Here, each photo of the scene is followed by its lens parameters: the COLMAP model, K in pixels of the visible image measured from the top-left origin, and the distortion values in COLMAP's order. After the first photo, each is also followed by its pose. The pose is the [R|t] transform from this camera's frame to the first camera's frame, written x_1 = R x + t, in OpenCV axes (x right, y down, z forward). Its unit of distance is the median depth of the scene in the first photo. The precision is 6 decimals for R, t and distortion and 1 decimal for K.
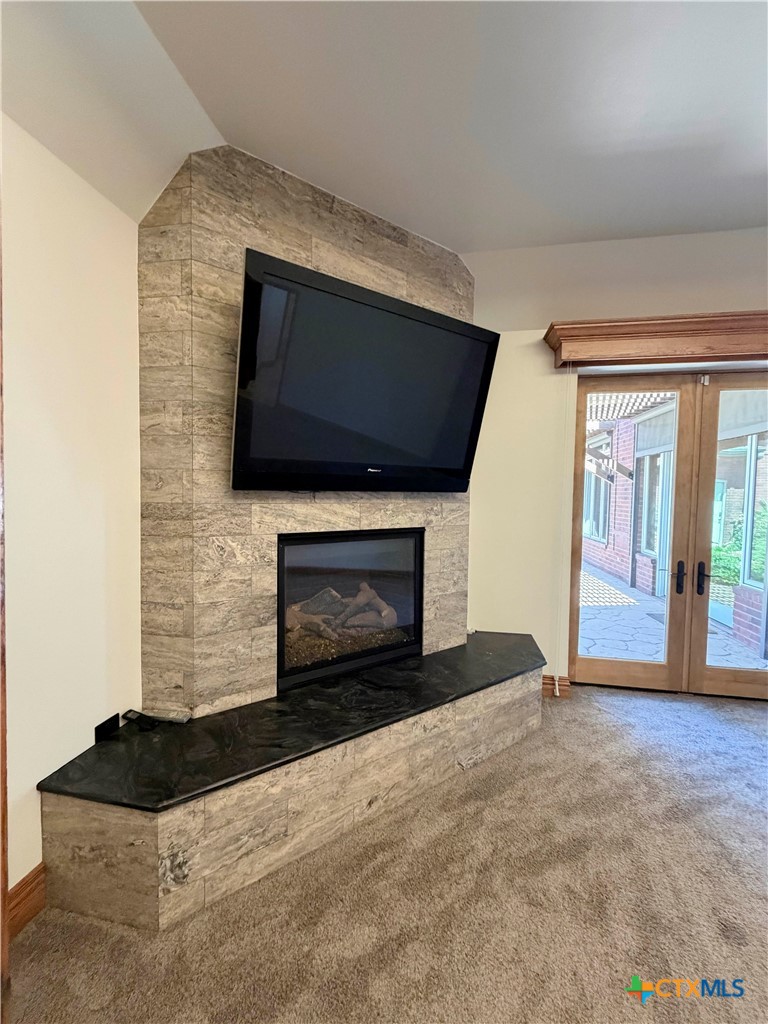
lens RADIAL K [[406.5, 0, 384.1], [0, 406.5, 507.4], [0, 0, 1]] dist [-0.001392, 0.000620]
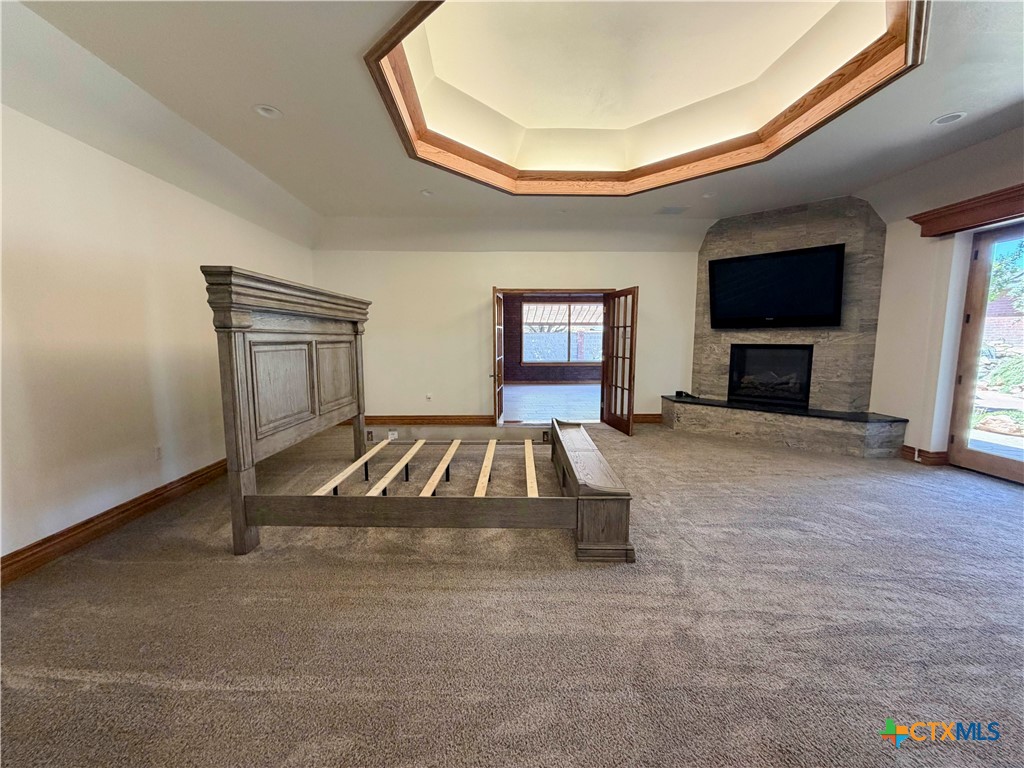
lens RADIAL K [[406.5, 0, 507.4], [0, 406.5, 386.2], [0, 0, 1]] dist [-0.001392, 0.000620]
pose [[0.201692, 0.098681, -0.974465, 2.177648], [-0.033505, 0.995024, 0.093828, 0.142250], [0.978876, 0.013725, 0.203995, -1.093218]]
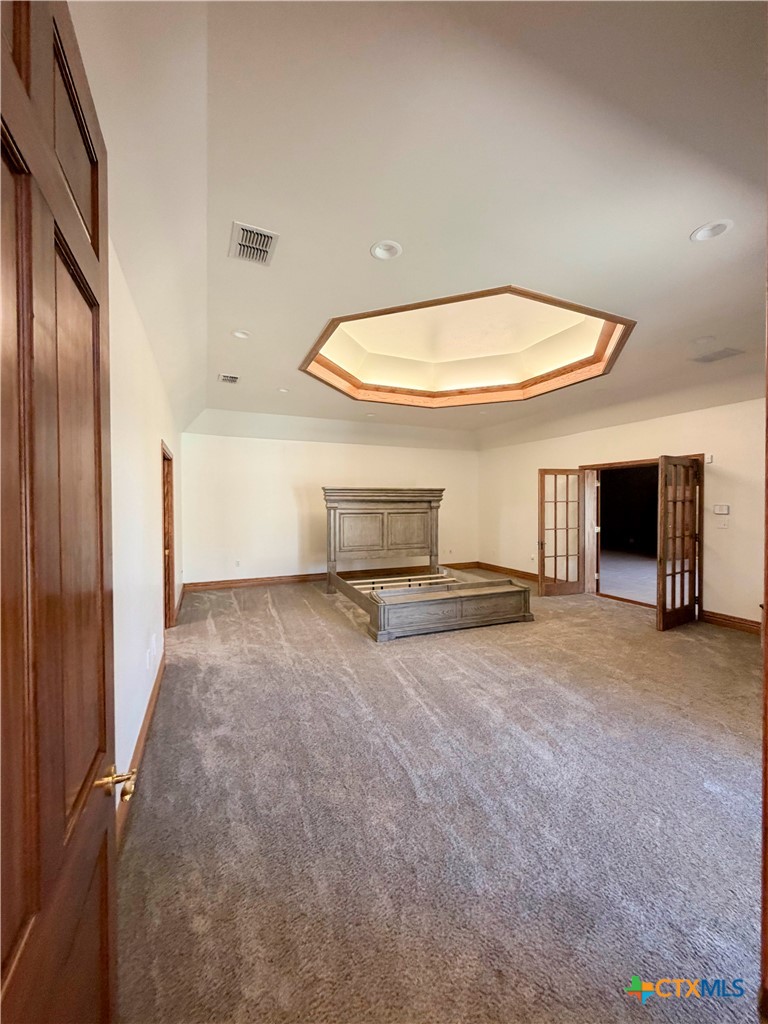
lens RADIAL K [[406.5, 0, 384.2], [0, 406.5, 509.4], [0, 0, 1]] dist [-0.001392, 0.000620]
pose [[-0.831768, -0.005011, -0.555101, 2.282898], [-0.032242, 0.998707, 0.039296, -0.015869], [0.554186, 0.050583, -0.830854, 1.246733]]
